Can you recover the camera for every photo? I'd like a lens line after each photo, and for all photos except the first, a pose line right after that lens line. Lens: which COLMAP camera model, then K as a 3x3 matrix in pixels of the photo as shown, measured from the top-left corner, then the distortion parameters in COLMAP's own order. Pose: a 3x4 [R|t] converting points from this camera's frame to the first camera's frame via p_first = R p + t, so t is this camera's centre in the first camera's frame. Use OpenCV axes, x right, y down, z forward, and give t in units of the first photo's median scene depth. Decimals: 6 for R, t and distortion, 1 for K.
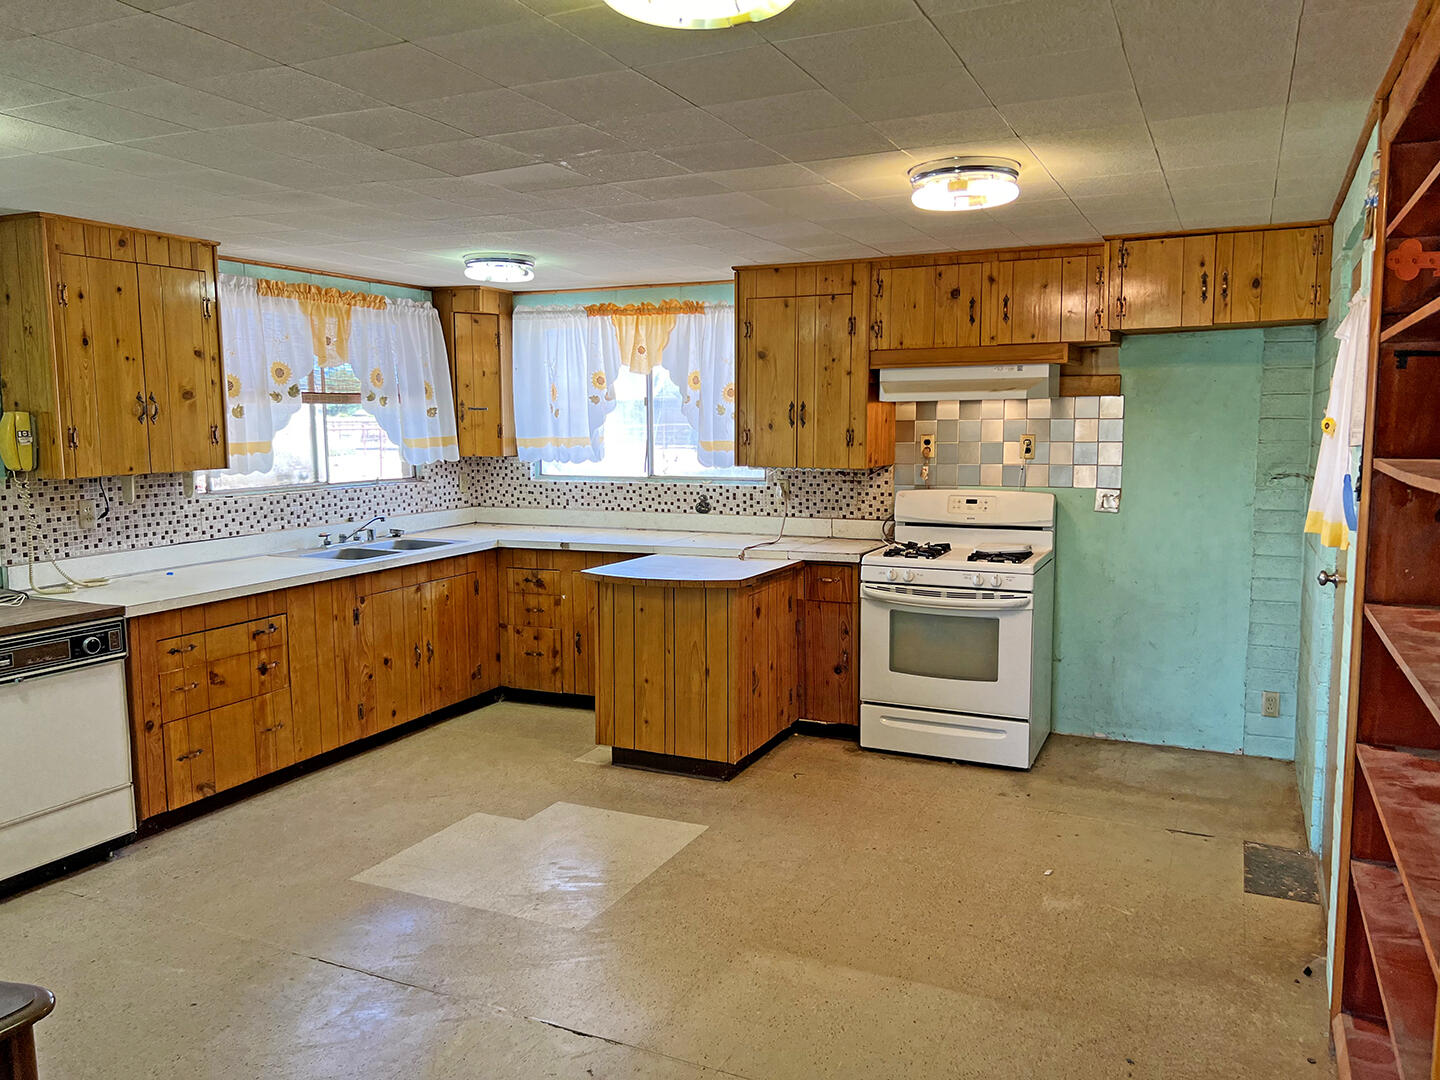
lens RADIAL K [[1091.2, 0, 731.5], [0, 1091.2, 533.9], [0, 0, 1]] dist [0.038614, -0.033305]
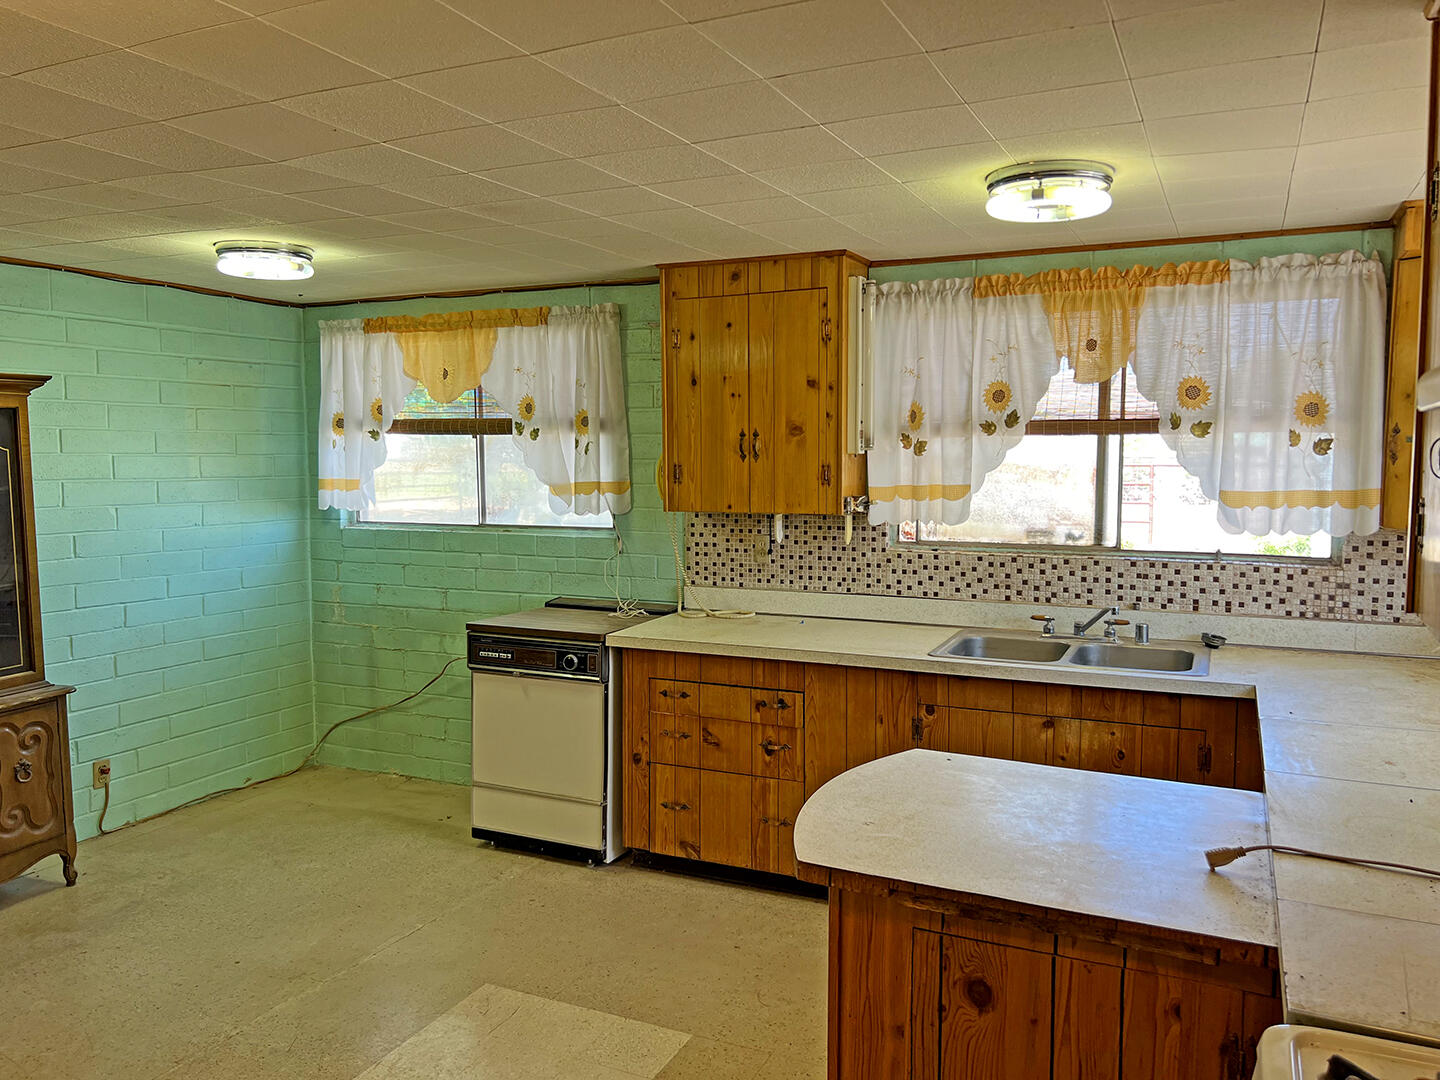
lens RADIAL K [[1087.0, 0, 720.0], [0, 1087.0, 540.0], [0, 0, 1]] dist [0.158033, -0.331407]
pose [[0.005881, 0.091617, -0.995777, 0.384492], [-0.106592, 0.990178, 0.090473, -0.104501], [0.994285, 0.105610, 0.015589, 0.875683]]
